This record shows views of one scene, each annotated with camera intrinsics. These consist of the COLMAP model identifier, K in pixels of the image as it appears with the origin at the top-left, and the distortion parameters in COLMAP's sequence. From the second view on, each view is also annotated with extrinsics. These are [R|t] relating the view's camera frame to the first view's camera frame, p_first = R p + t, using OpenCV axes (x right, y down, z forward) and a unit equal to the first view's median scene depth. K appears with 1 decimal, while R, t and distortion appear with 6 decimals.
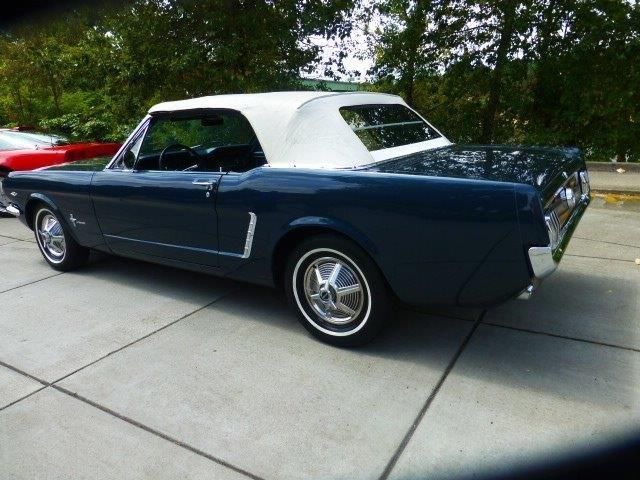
lens RADIAL K [[457.4, 0, 318.5], [0, 457.4, 242.7], [0, 0, 1]] dist [-0.011466, -0.010446]
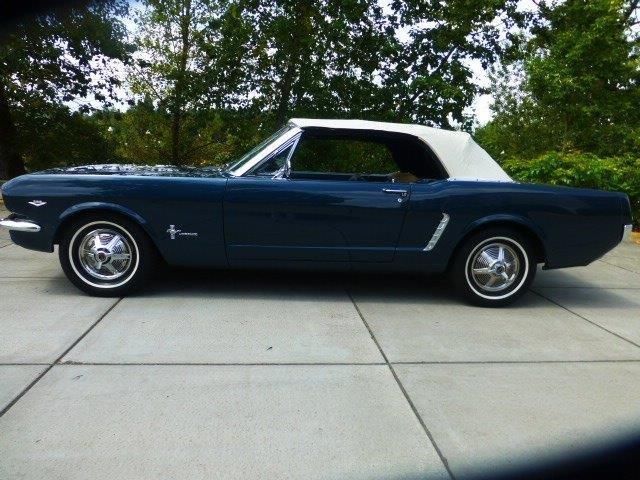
lens RADIAL K [[457.4, 0, 321.4], [0, 457.4, 239.4], [0, 0, 1]] dist [-0.011466, -0.010446]
pose [[0.794408, -0.024451, 0.606892, -1.149344], [0.079561, 0.994769, -0.064066, 0.060612], [-0.602151, 0.099179, 0.792198, 0.170618]]
